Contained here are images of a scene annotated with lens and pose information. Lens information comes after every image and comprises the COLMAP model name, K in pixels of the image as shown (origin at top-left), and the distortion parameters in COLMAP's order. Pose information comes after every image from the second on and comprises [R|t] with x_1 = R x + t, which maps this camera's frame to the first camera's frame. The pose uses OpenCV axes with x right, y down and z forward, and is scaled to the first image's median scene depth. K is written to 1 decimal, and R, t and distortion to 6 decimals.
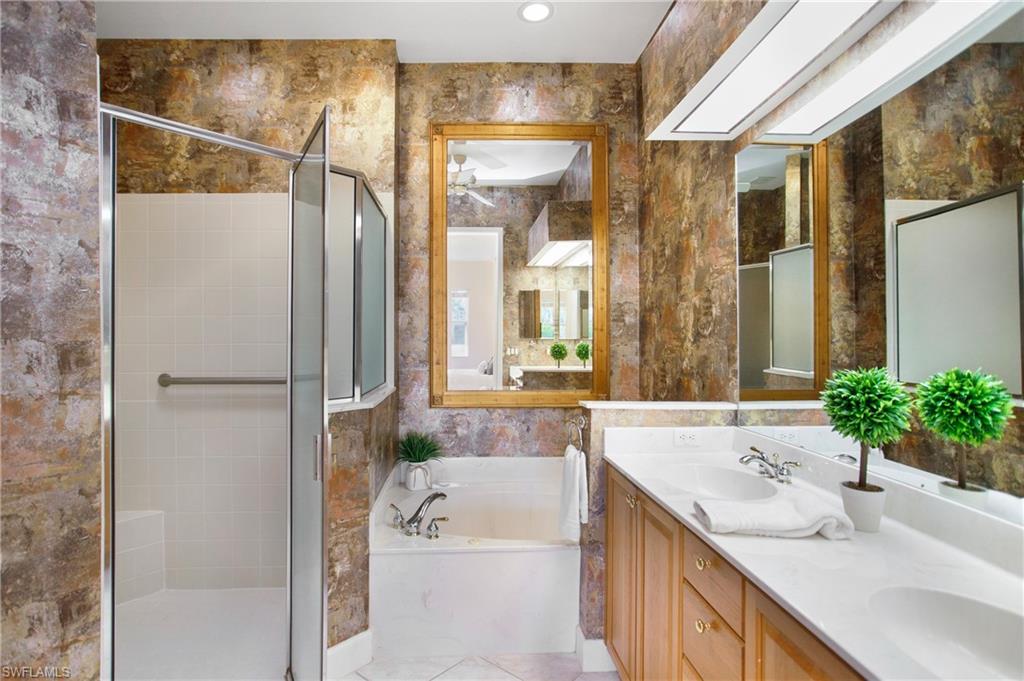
lens RADIAL K [[498.2, 0, 496.7], [0, 498.2, 337.7], [0, 0, 1]] dist [-0.049951, -0.000005]
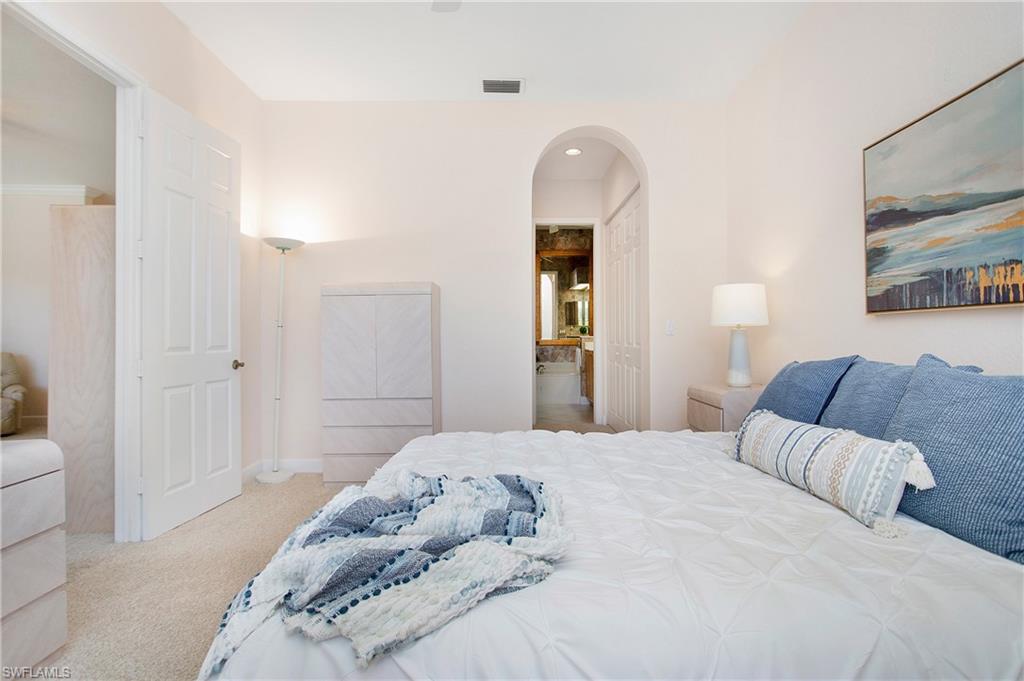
lens RADIAL K [[487.4, 0, 512.0], [0, 487.4, 340.5], [0, 0, 1]] dist [-0.002891, -0.000167]
pose [[0.997558, -0.004017, -0.069724, -0.068139], [0.004753, 0.999935, 0.010396, 0.076421], [0.069677, -0.010702, 0.997512, -1.955230]]
